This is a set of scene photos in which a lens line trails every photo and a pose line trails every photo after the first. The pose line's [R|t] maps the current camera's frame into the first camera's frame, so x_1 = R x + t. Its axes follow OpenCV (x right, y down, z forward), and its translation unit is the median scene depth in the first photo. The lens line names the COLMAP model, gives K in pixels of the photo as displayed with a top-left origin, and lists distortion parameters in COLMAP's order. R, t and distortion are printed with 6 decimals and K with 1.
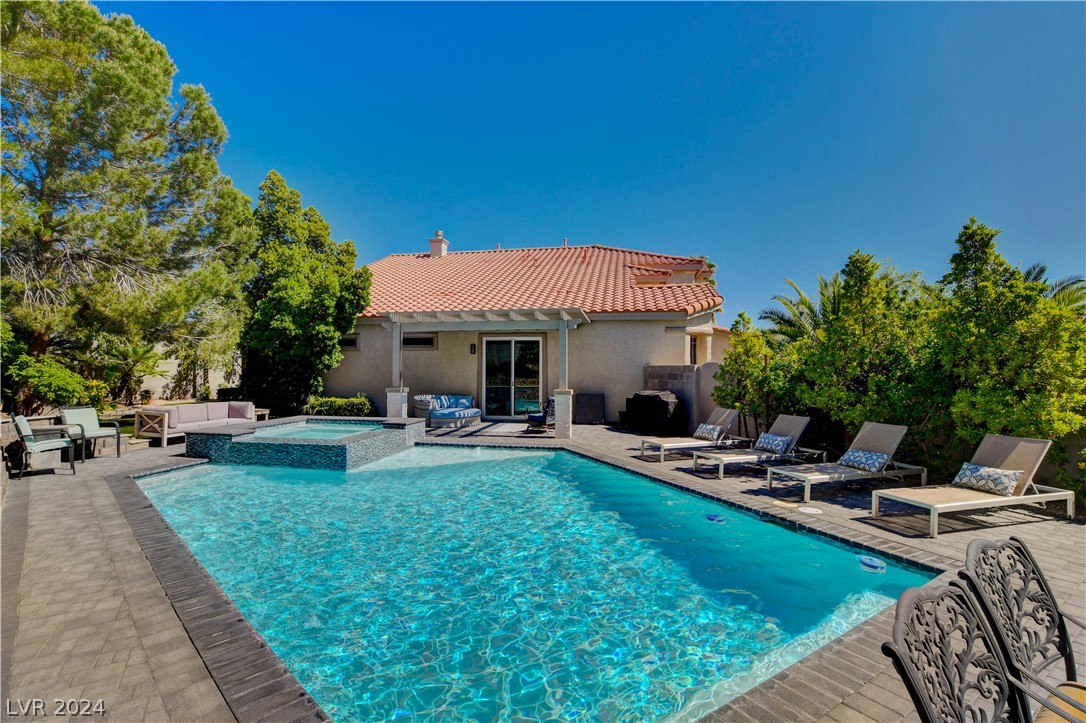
lens RADIAL K [[475.8, 0, 543.0], [0, 475.8, 361.5], [0, 0, 1]] dist [-0.029719, -0.000255]
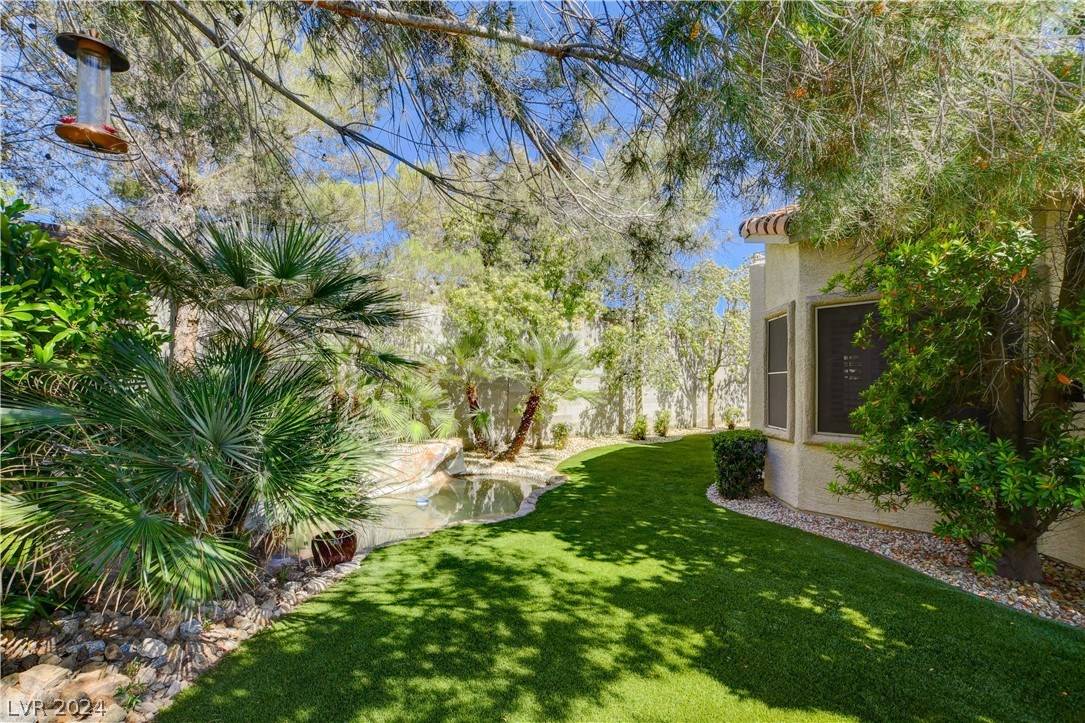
lens RADIAL K [[475.3, 0, 542.5], [0, 475.3, 361.5], [0, 0, 1]] dist [-0.029719, -0.000255]
pose [[0.755974, -0.021752, -0.654240, -0.491600], [0.005620, 0.999627, -0.026742, 0.001715], [0.654577, 0.016539, 0.755814, 0.550035]]
